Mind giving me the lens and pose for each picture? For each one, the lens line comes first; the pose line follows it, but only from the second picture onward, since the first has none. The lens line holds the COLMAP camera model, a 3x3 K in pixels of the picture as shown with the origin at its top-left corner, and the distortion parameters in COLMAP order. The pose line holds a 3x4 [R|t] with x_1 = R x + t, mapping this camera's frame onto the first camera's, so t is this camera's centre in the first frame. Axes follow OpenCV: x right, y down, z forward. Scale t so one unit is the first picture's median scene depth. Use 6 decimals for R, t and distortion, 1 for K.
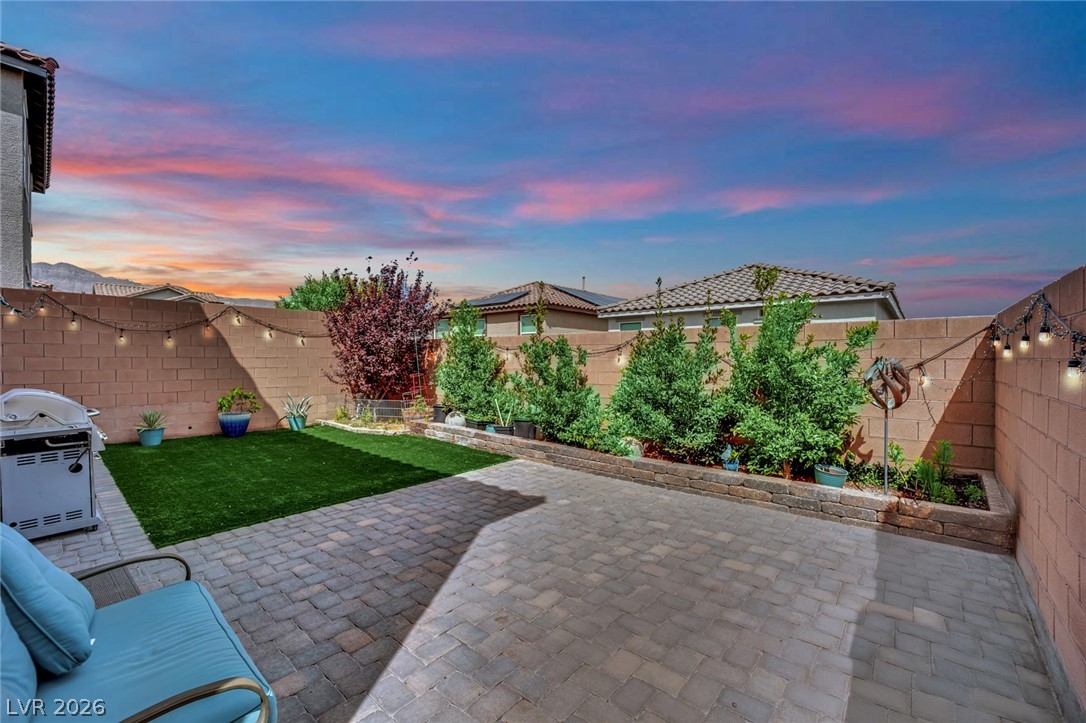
lens RADIAL K [[453.6, 0, 549.7], [0, 453.6, 357.4], [0, 0, 1]] dist [-0.014856, -0.000735]
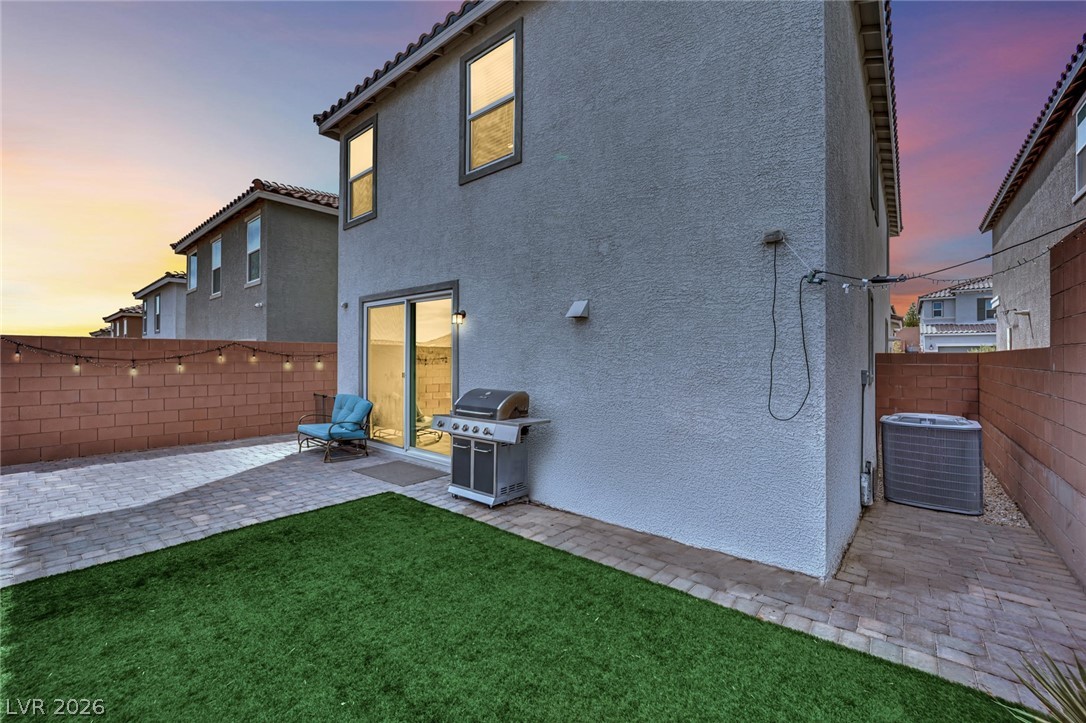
lens RADIAL K [[443.0, 0, 545.0], [0, 443.0, 358.3], [0, 0, 1]] dist [-0.018669, -0.000135]
pose [[-0.999964, 0.000804, -0.008445, -1.045096], [0.000746, 0.999976, 0.006914, -0.024353], [0.008451, 0.006907, -0.999940, 1.870913]]
